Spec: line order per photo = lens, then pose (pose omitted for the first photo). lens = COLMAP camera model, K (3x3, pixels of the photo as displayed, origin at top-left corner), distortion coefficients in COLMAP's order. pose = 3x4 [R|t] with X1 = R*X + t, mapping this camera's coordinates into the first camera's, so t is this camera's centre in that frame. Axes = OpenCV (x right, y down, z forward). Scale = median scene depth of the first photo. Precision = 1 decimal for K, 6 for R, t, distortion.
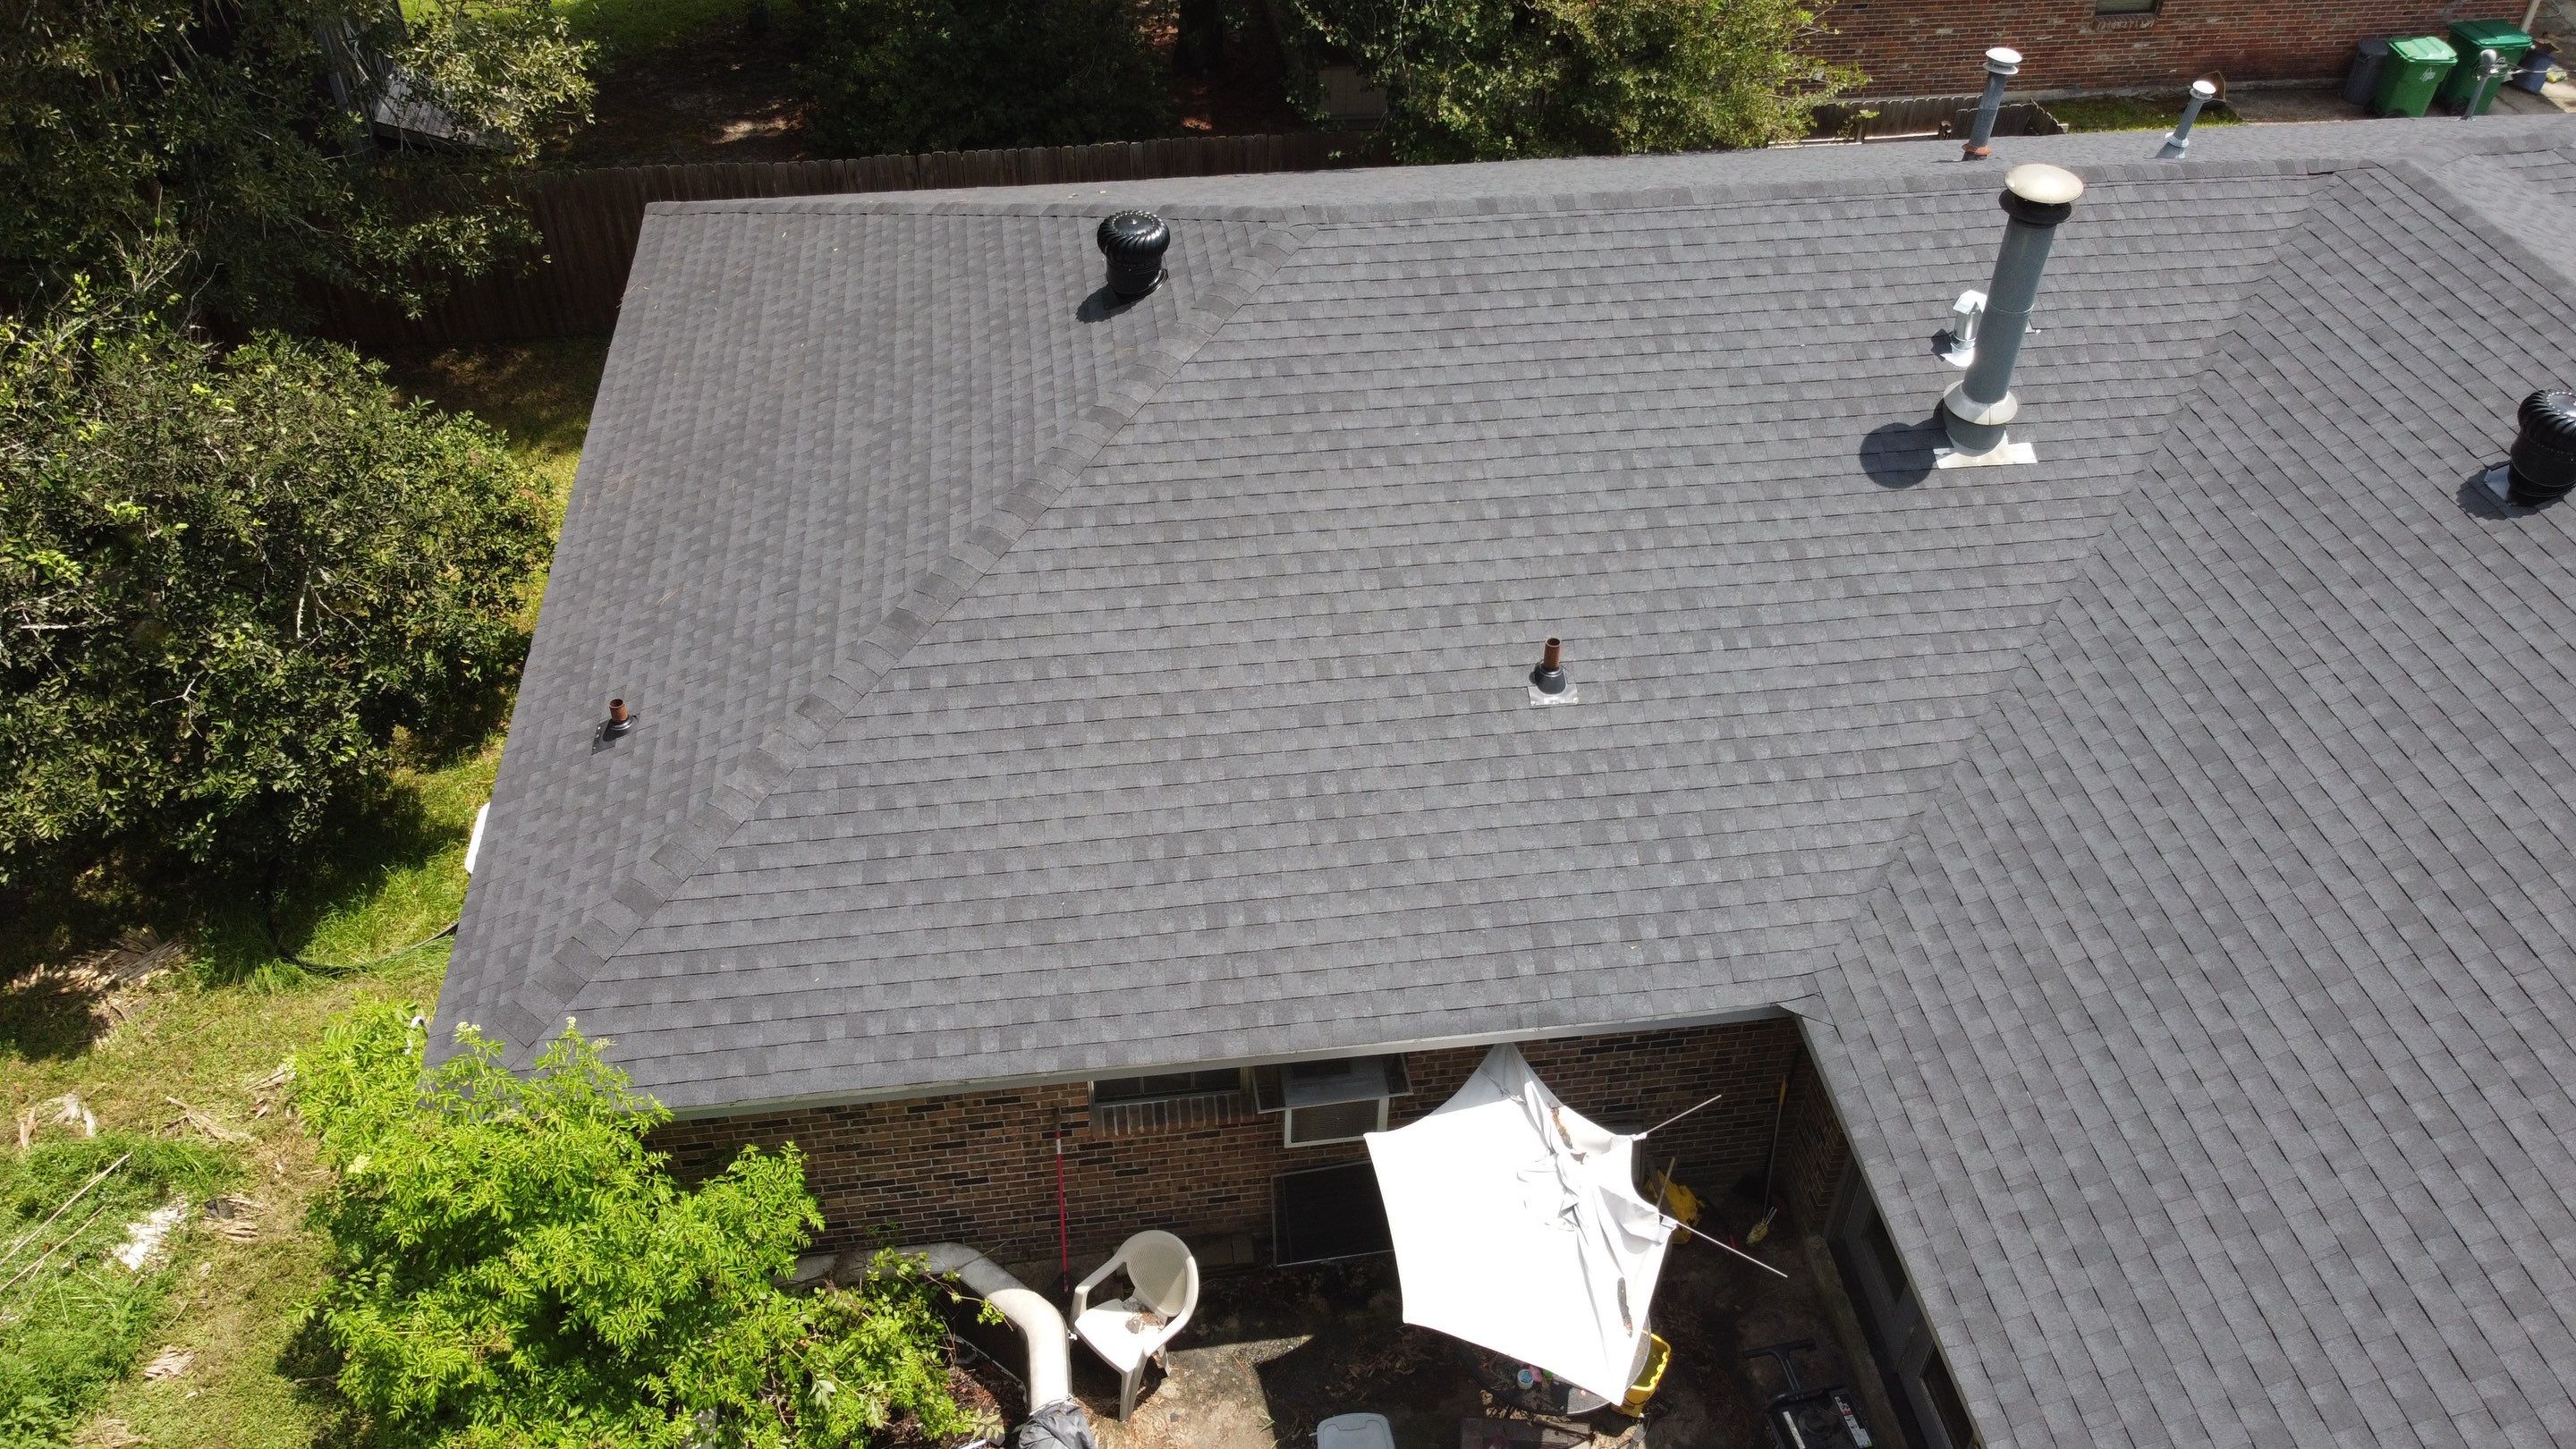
lens RADIAL K [[1961.2, 0, 1277.0], [0, 1961.2, 711.4], [0, 0, 1]] dist [-0.005055, 0.007448]
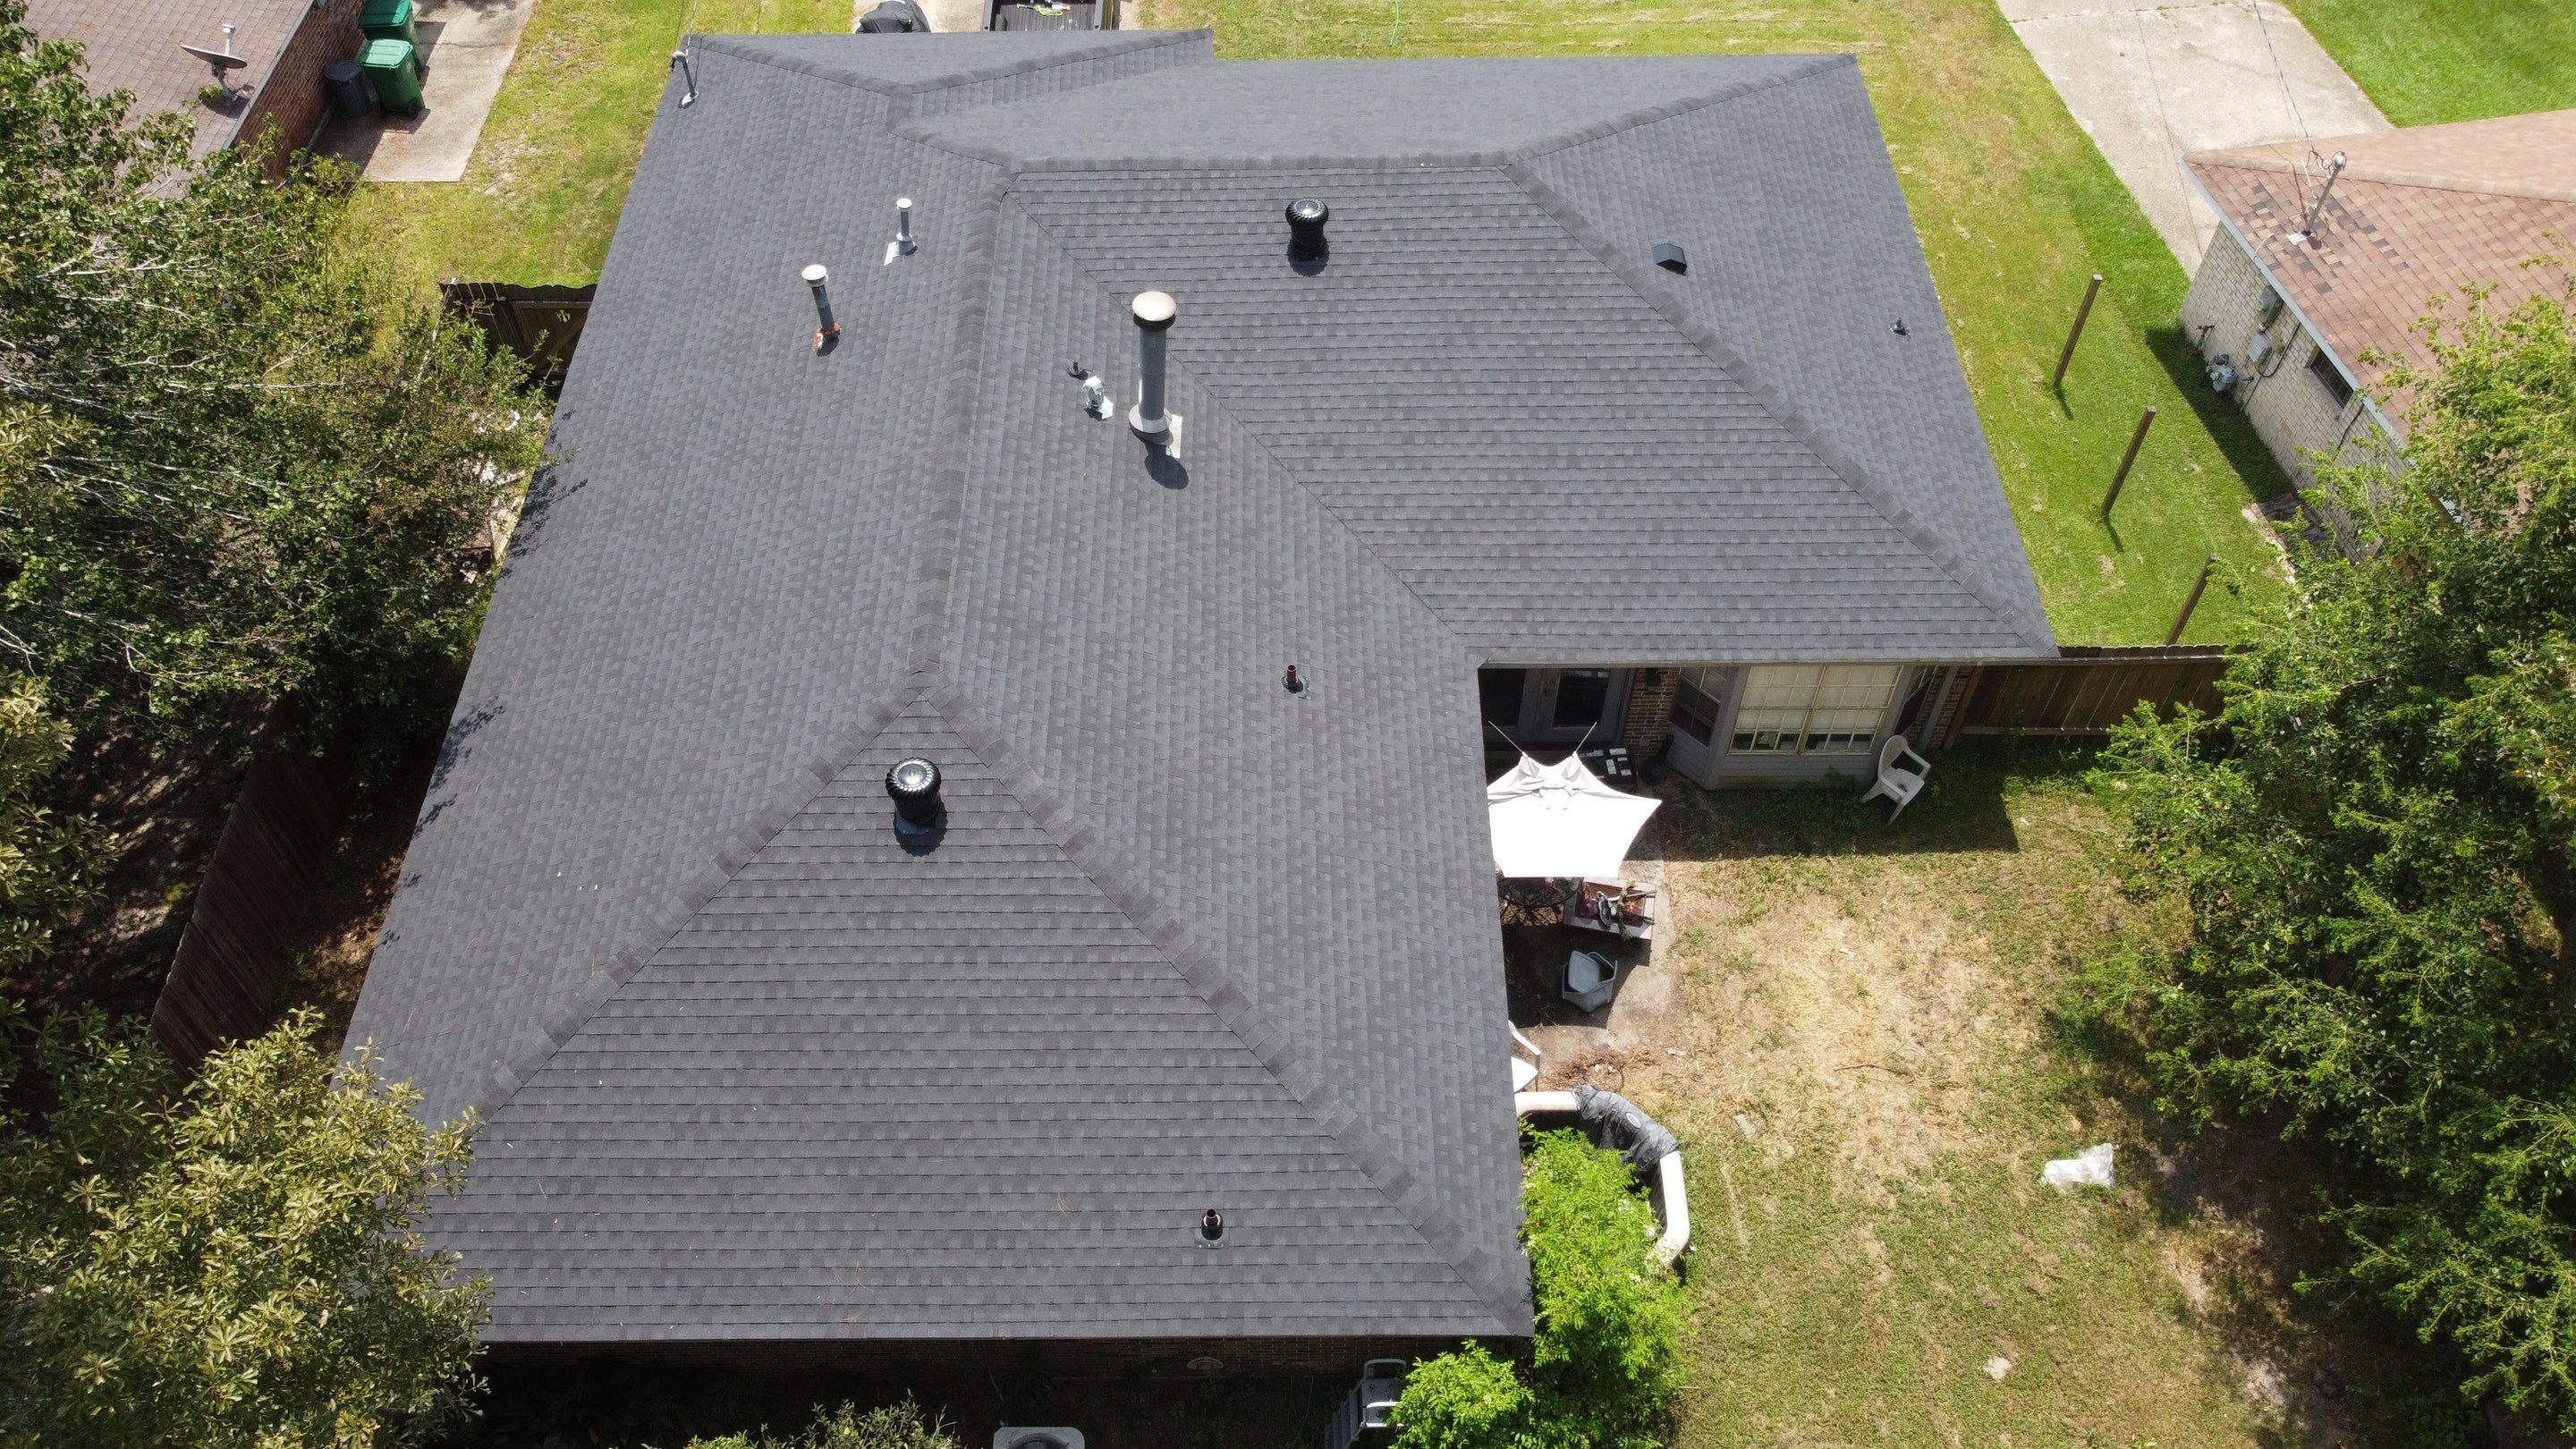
lens RADIAL K [[1961.2, 0, 1277.0], [0, 1961.2, 711.4], [0, 0, 1]] dist [-0.005055, 0.007448]
pose [[0.121482, -0.773639, 0.621872, -0.893779], [0.644989, 0.537741, 0.542977, -0.893985], [-0.754474, 0.335139, 0.564315, 0.058595]]
